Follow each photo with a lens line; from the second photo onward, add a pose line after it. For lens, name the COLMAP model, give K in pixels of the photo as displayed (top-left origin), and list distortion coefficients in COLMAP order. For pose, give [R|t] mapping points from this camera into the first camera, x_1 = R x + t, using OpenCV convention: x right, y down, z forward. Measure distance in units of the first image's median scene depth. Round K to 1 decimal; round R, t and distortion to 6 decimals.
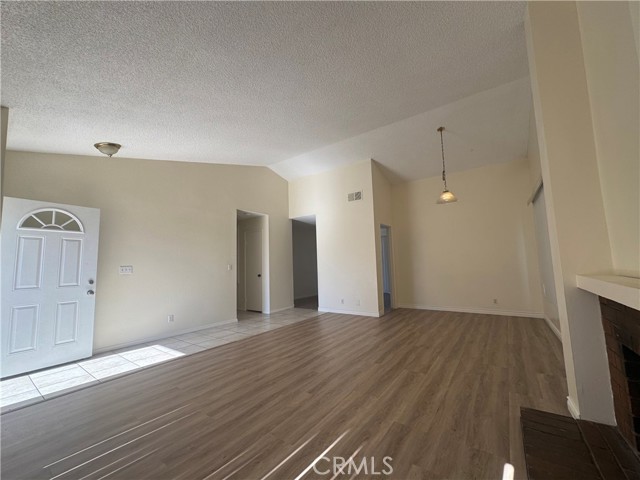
lens RADIAL K [[255.2, 0, 319.9], [0, 255.2, 239.7], [0, 0, 1]] dist [0.000033, -0.000597]
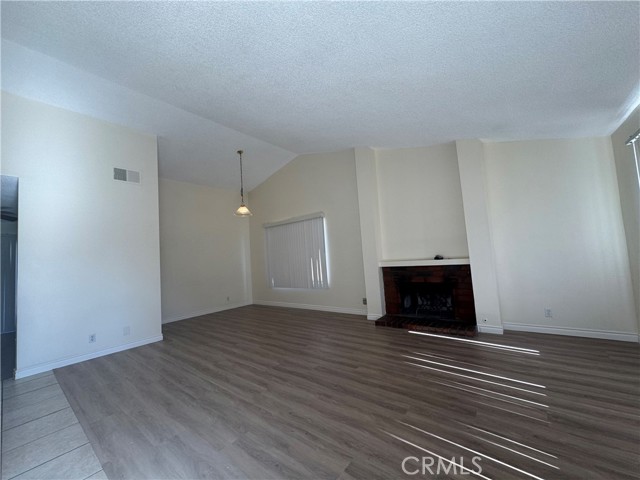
lens RADIAL K [[255.2, 0, 319.4], [0, 255.2, 239.9], [0, 0, 1]] dist [0.000033, -0.000597]
pose [[0.055571, 0.091691, 0.994236, -1.074011], [-0.031218, 0.995447, -0.090058, 0.106219], [-0.997967, -0.026033, 0.058180, 0.943692]]
